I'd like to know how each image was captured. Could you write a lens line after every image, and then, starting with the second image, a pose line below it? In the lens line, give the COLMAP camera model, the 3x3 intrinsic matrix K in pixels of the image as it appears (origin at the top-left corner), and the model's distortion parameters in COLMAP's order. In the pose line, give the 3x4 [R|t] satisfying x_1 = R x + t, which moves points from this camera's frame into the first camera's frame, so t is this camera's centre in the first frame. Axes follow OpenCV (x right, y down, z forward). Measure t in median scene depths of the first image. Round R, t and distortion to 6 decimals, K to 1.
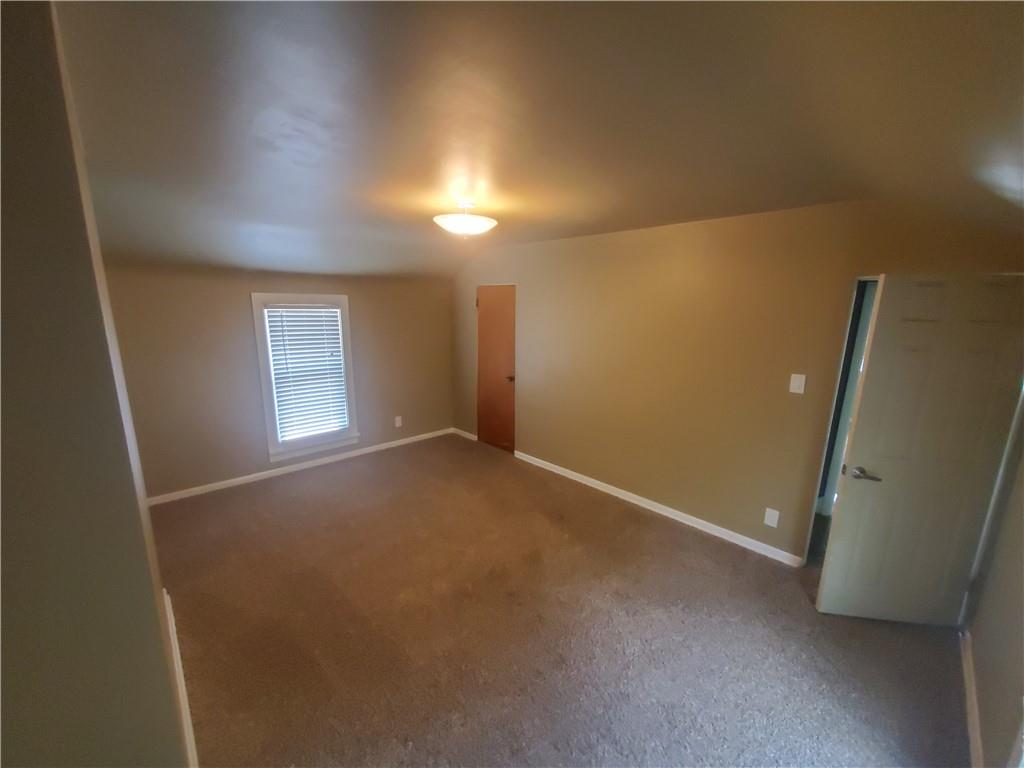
lens RADIAL K [[400.2, 0, 518.4], [0, 400.2, 381.6], [0, 0, 1]] dist [-0.003673, -0.000802]
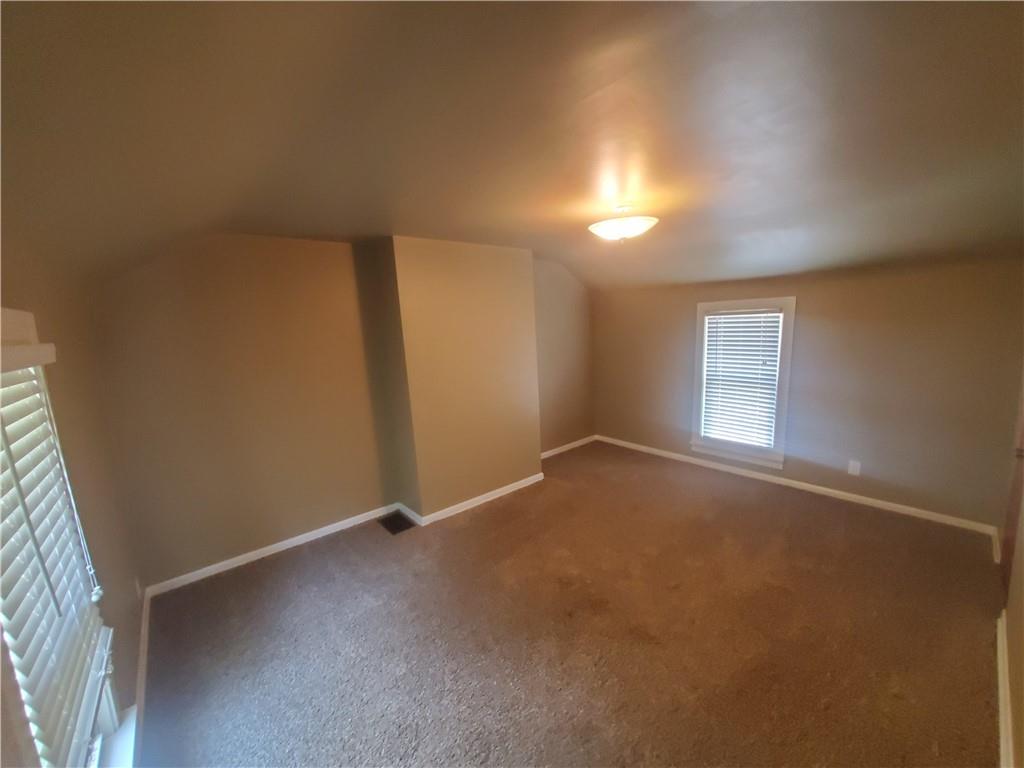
lens RADIAL K [[400.2, 0, 506.3], [0, 400.2, 389.4], [0, 0, 1]] dist [-0.003673, -0.000802]
pose [[-0.068587, 0.152315, -0.985949, 0.506534], [-0.143598, 0.976478, 0.160841, -0.074760], [0.987256, 0.152612, -0.045102, 0.483674]]
